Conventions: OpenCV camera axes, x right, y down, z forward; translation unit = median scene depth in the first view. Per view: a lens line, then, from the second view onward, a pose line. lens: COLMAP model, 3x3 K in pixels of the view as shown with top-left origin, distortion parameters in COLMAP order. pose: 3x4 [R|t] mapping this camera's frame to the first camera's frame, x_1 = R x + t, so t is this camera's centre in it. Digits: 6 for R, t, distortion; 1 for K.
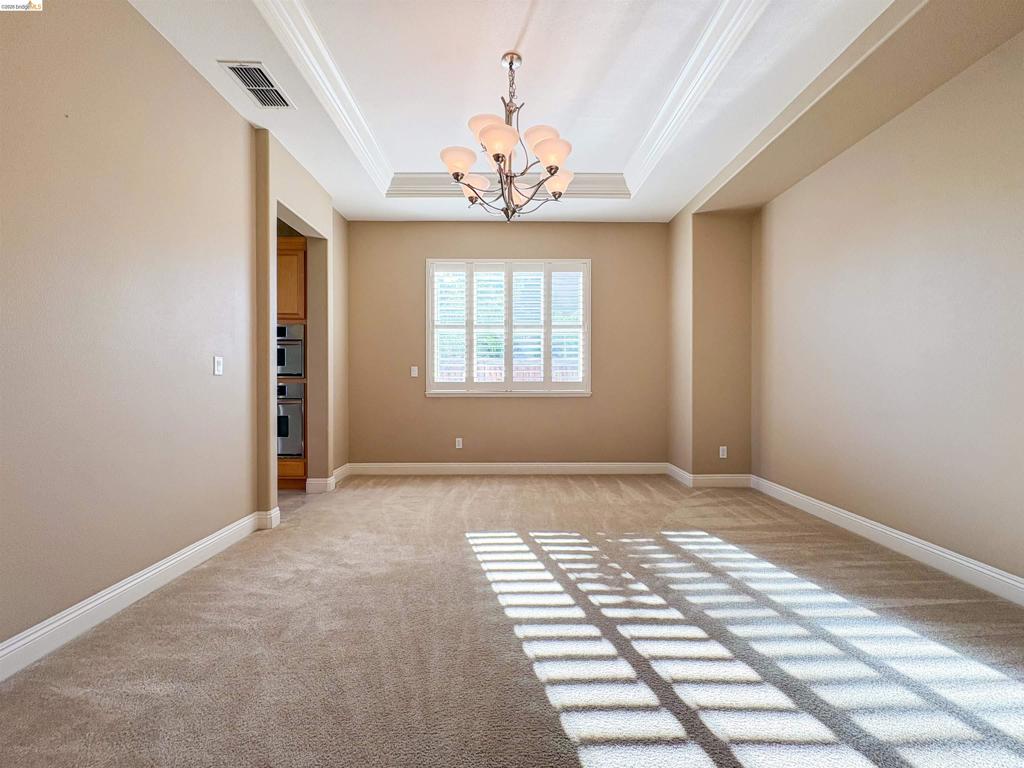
lens RADIAL K [[414.6, 0, 512.0], [0, 414.6, 384.0], [0, 0, 1]] dist [0.001475, 0.000678]
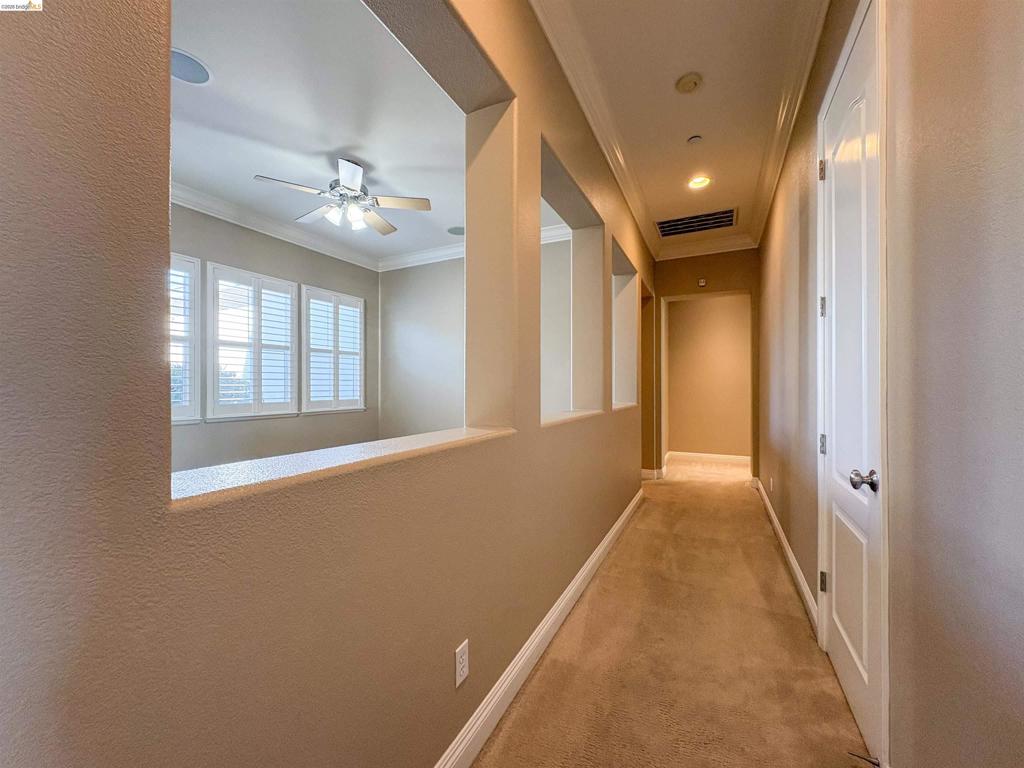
lens RADIAL K [[414.6, 0, 512.0], [0, 414.6, 384.0], [0, 0, 1]] dist [0.001475, 0.000678]
pose [[0.461028, -0.005349, 0.887369, -0.912271], [0.047501, 0.998697, -0.018659, -0.006715], [-0.886113, 0.050753, 0.460681, 0.072516]]
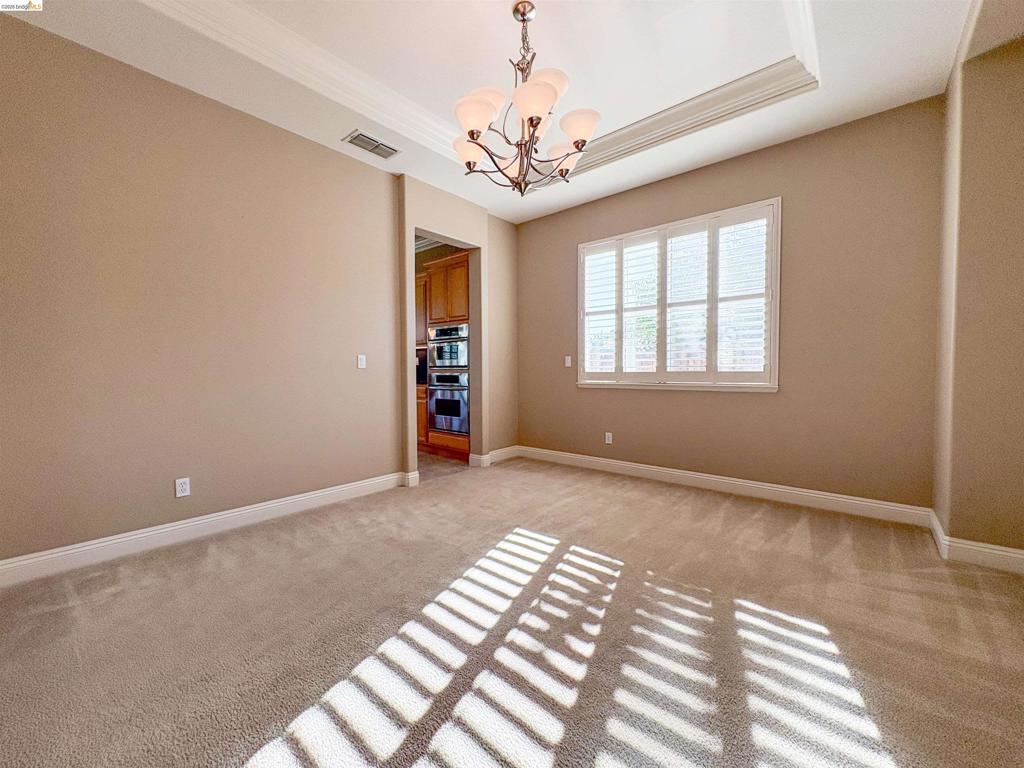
lens RADIAL K [[414.6, 0, 512.0], [0, 414.6, 384.0], [0, 0, 1]] dist [0.001475, 0.000678]
pose [[0.744307, 0.018654, -0.667577, 0.432533], [-0.000410, 0.999622, 0.027475, -0.004717], [0.667838, -0.020176, 0.744033, 0.224114]]
